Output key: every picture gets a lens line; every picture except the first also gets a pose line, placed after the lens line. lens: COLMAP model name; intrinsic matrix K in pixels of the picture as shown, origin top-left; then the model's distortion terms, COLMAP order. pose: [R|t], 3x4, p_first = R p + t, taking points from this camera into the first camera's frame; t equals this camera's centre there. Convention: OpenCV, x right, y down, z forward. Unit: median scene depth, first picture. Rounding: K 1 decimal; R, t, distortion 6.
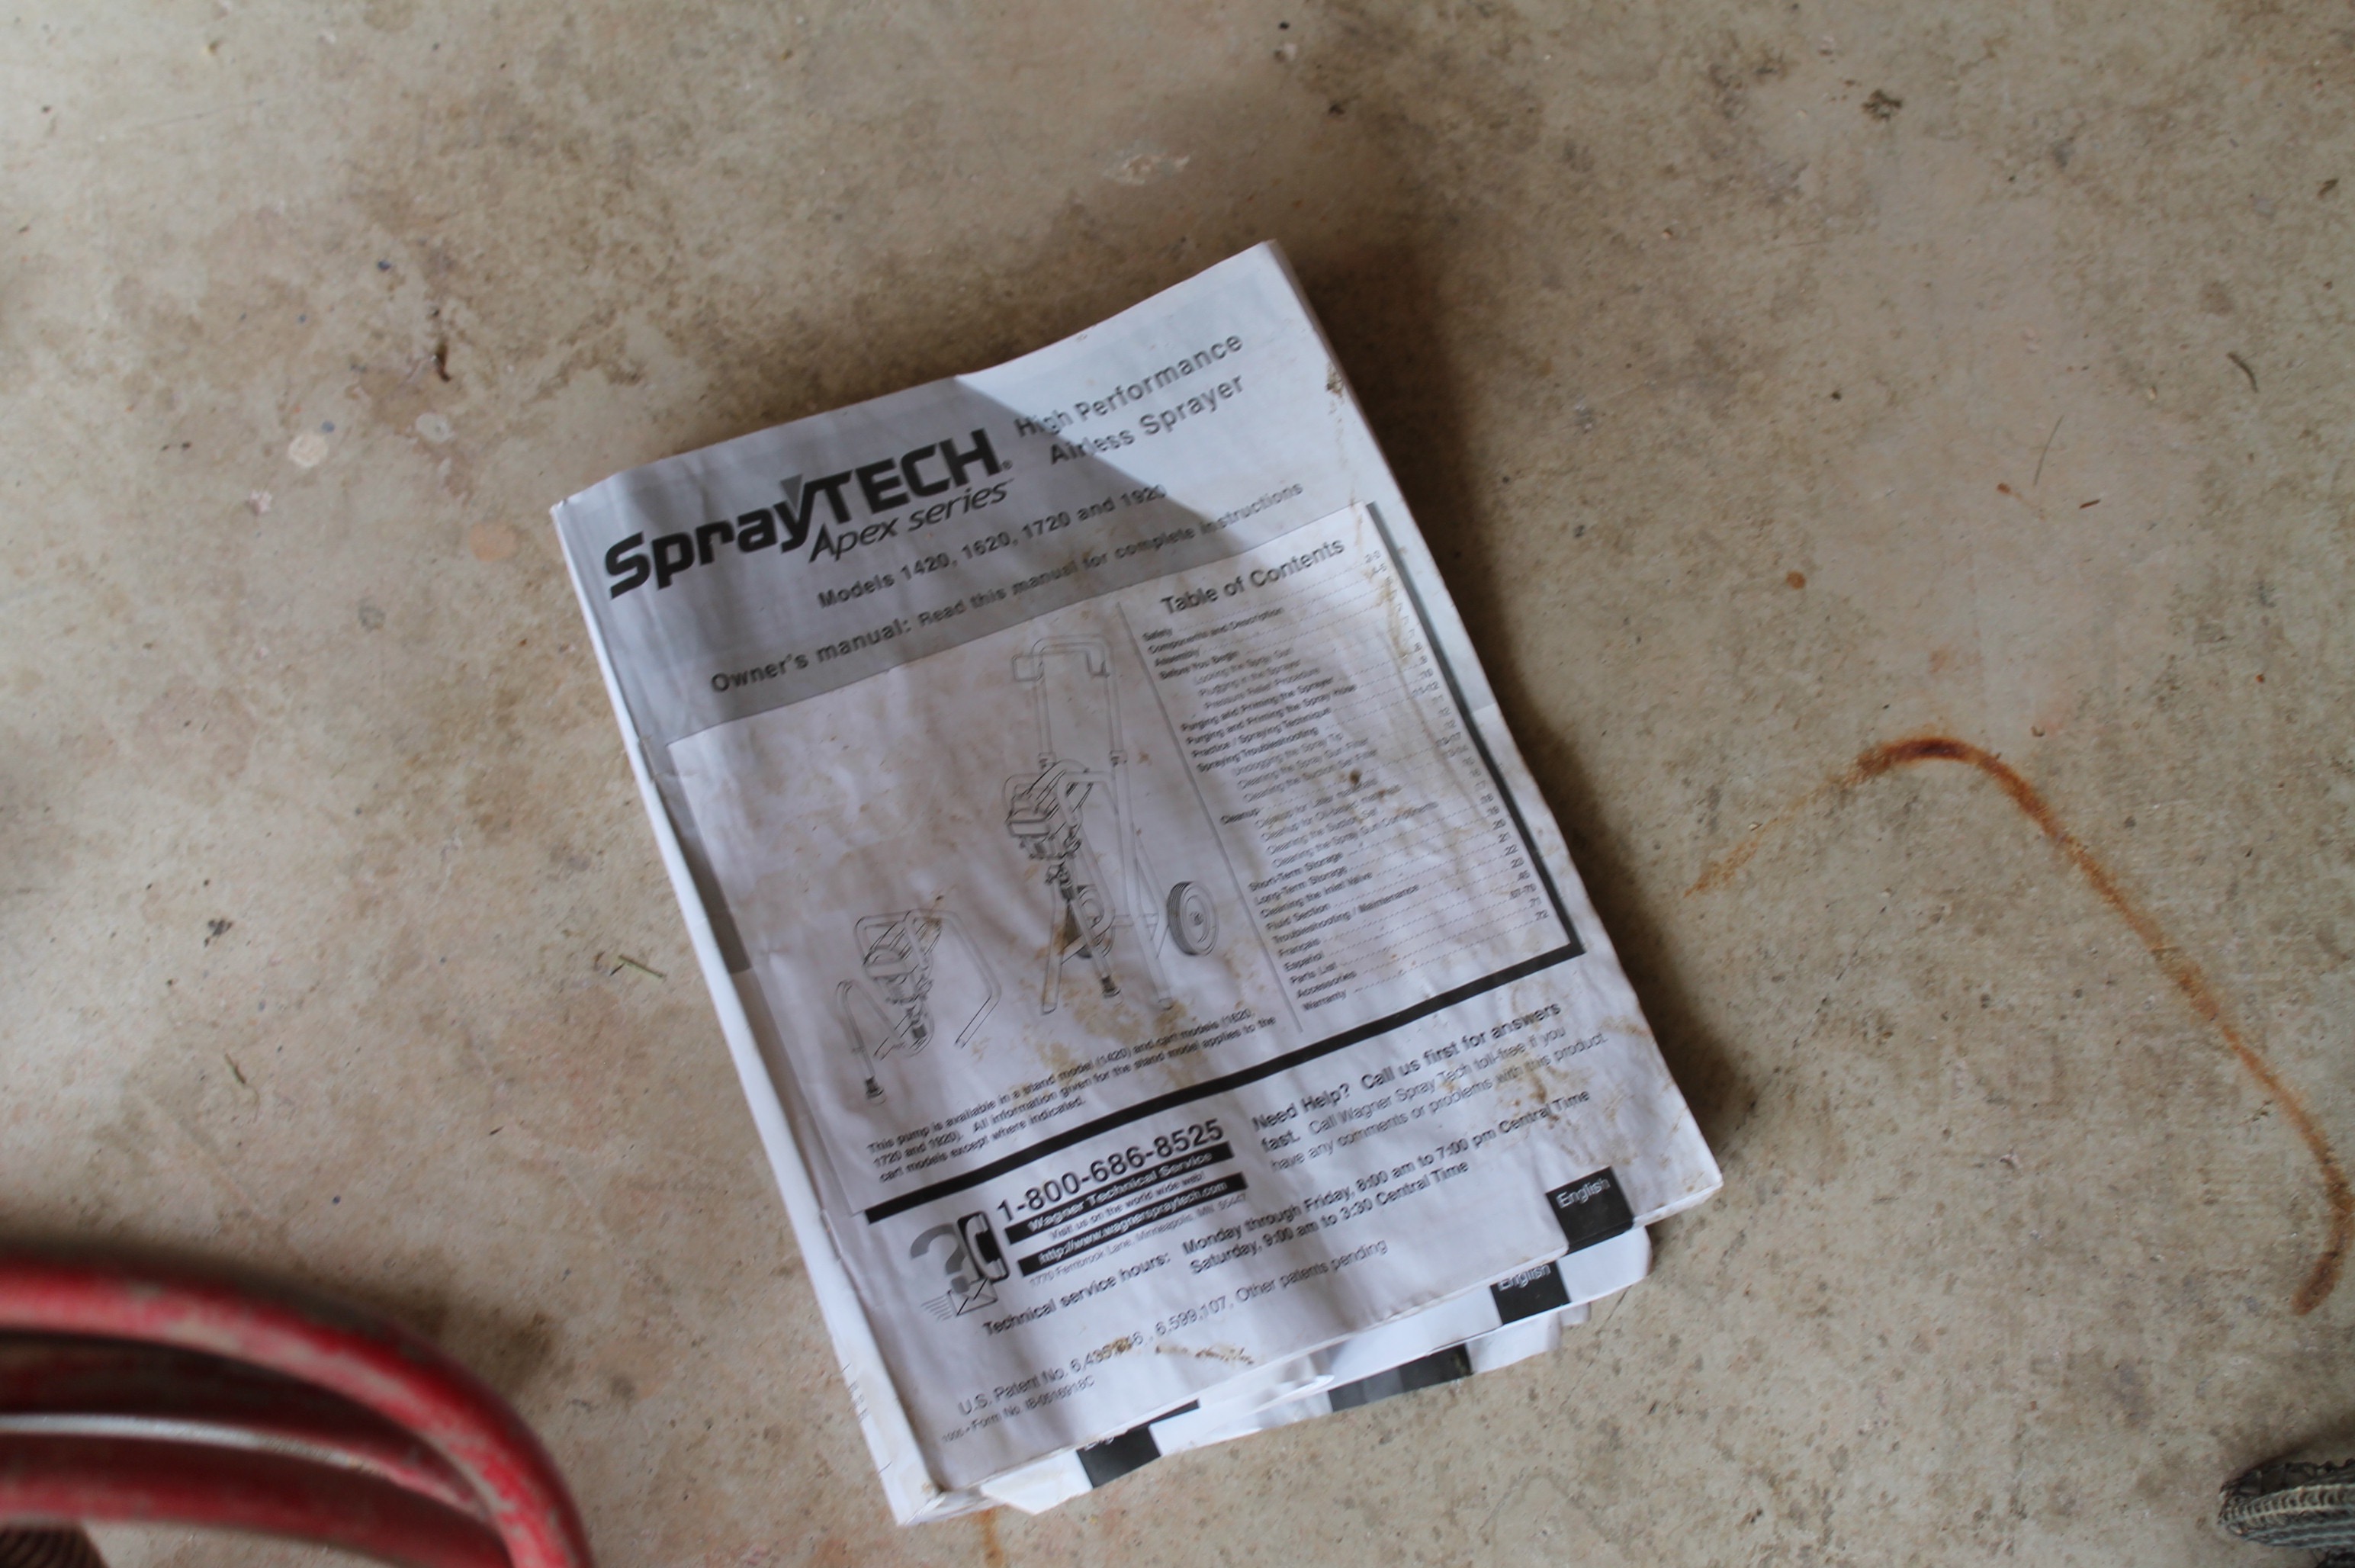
lens RADIAL K [[3174.5, 0, 1177.5], [0, 3174.5, 784.0], [0, 0, 1]] dist [-0.005470, 0.006843]
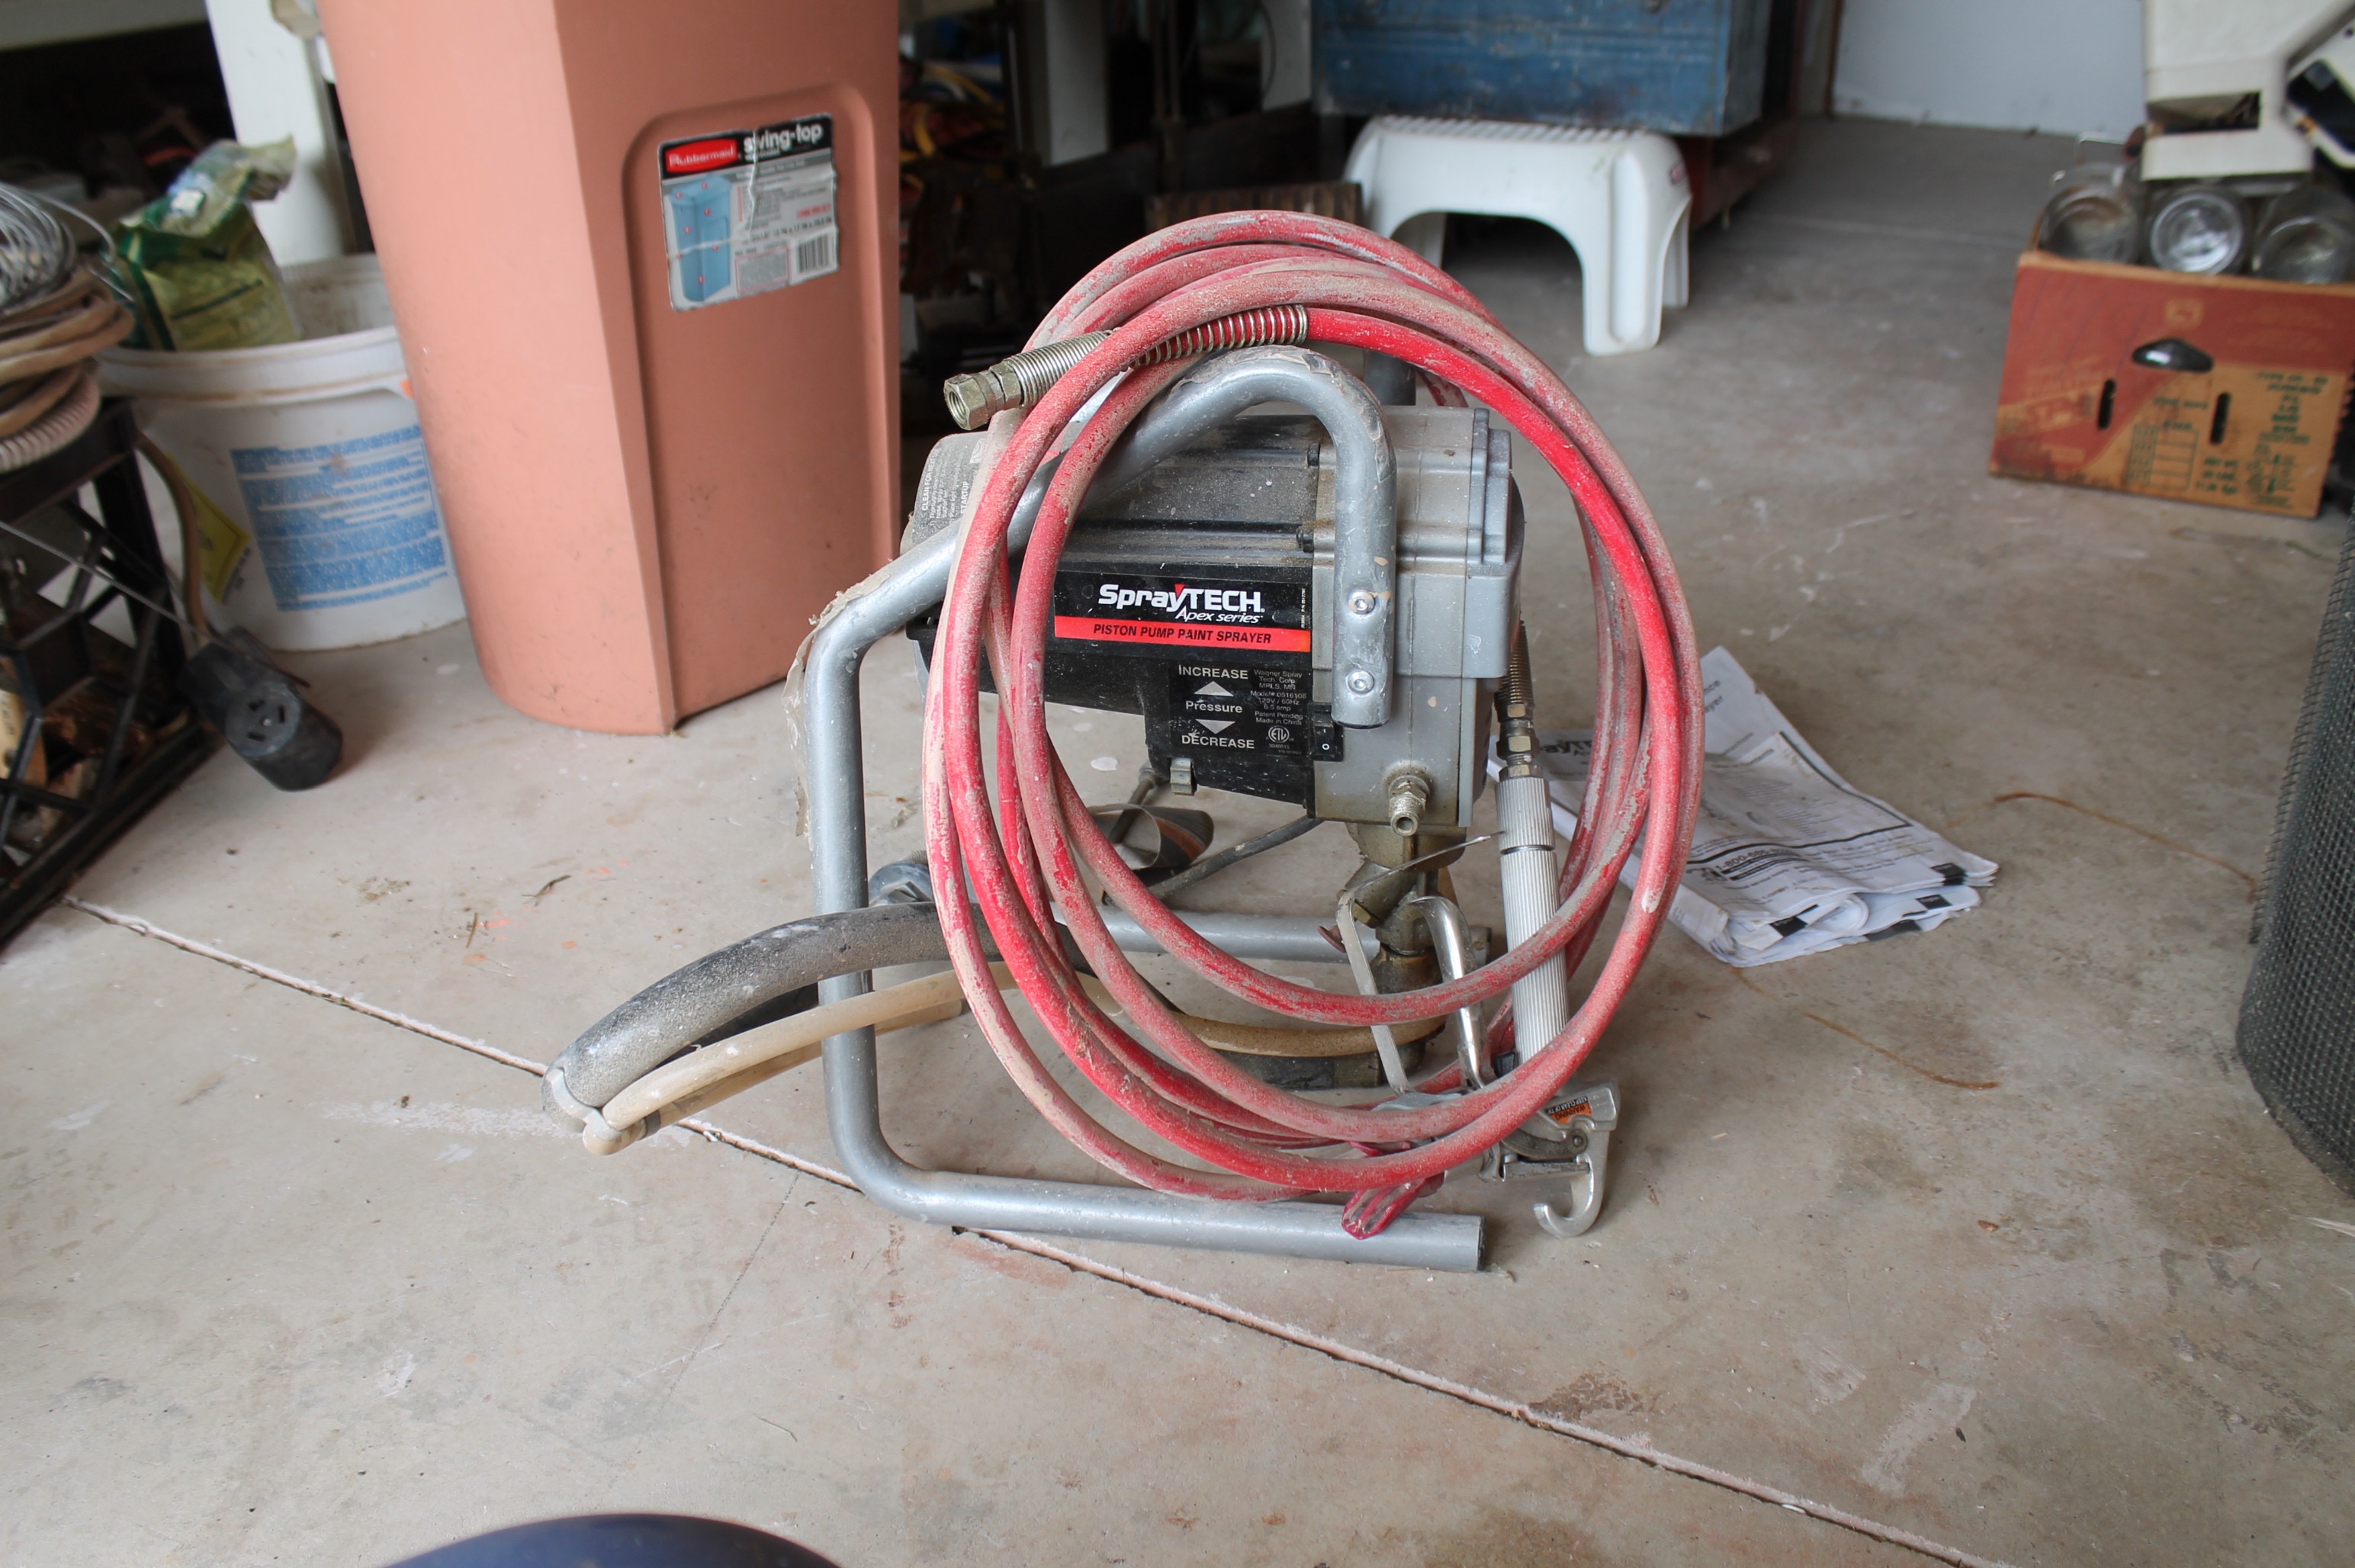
lens RADIAL K [[2042.7, 0, 1189.5], [0, 2042.7, 780.8], [0, 0, 1]] dist [-0.103107, 0.091435]
pose [[0.998354, -0.057352, 0.000488, -0.438644], [0.040531, 0.699474, -0.713508, 1.136937], [0.040580, 0.712353, 0.700647, -0.164992]]
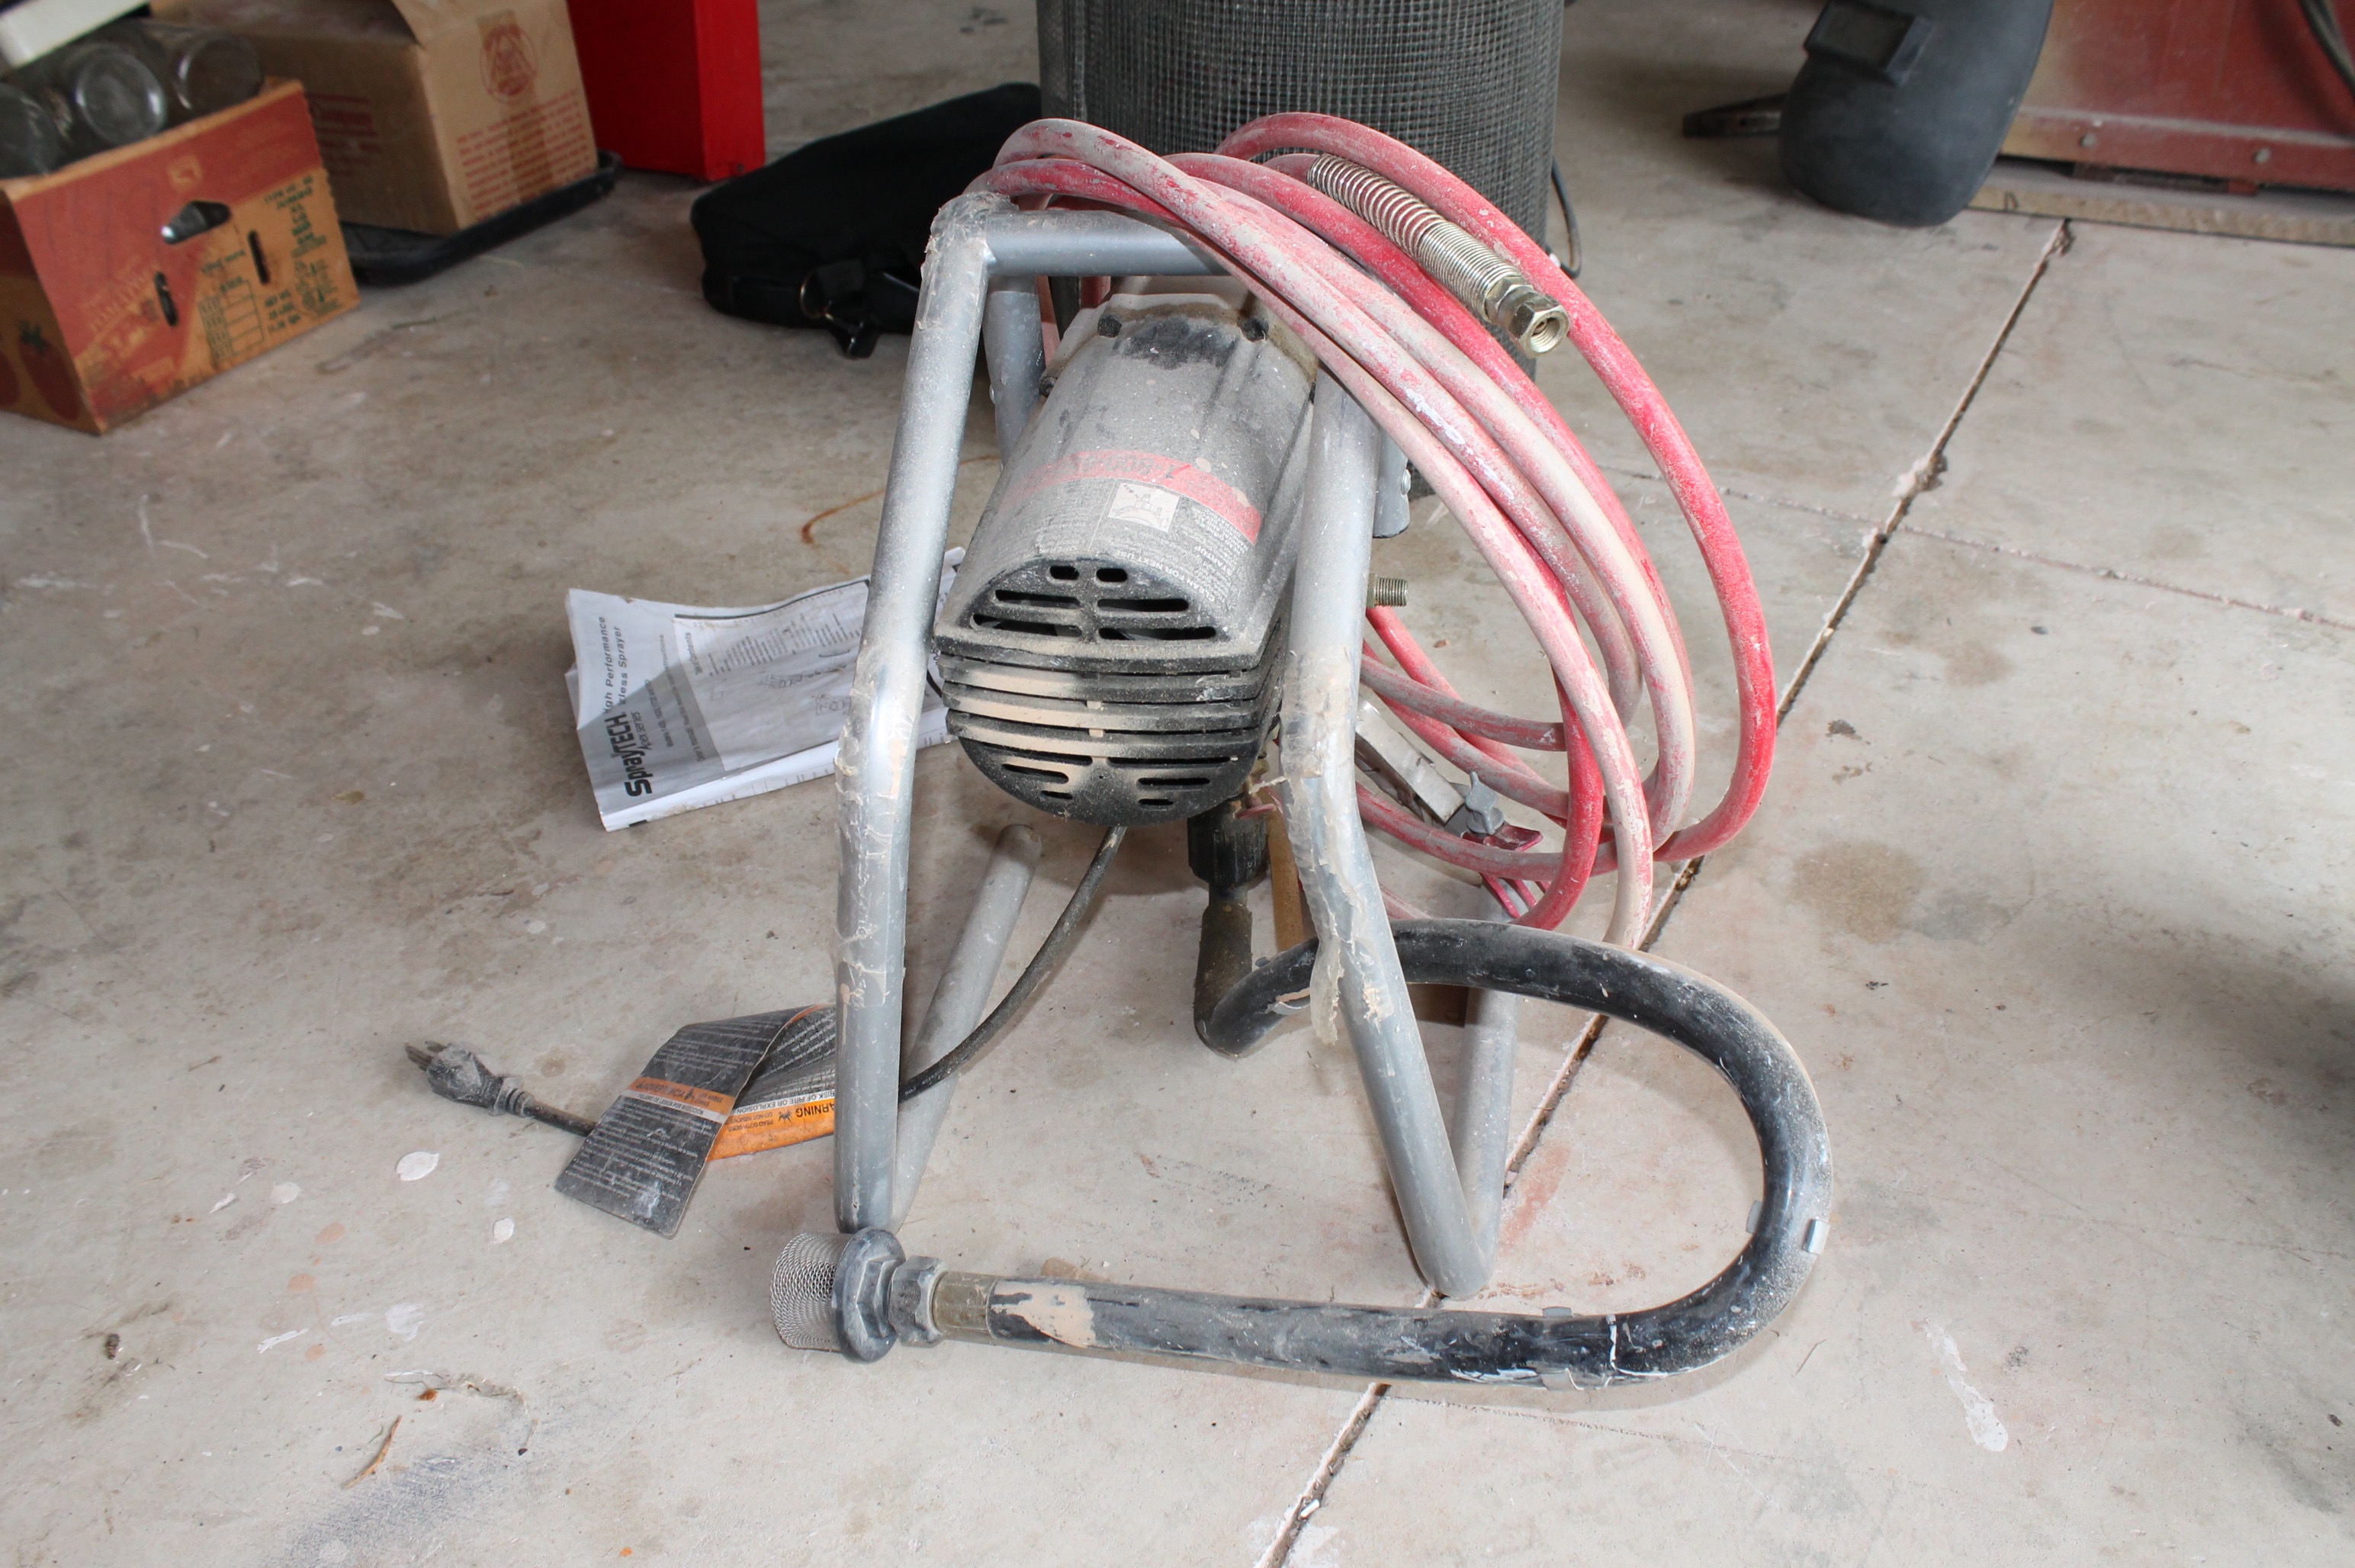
lens RADIAL K [[2042.7, 0, 1189.5], [0, 2042.7, 780.8], [0, 0, 1]] dist [-0.103107, 0.091435]
pose [[0.005645, -0.613961, 0.789316, -1.304195], [0.970691, 0.193014, 0.143191, 0.103092], [-0.240263, 0.765374, 0.597056, 0.051345]]
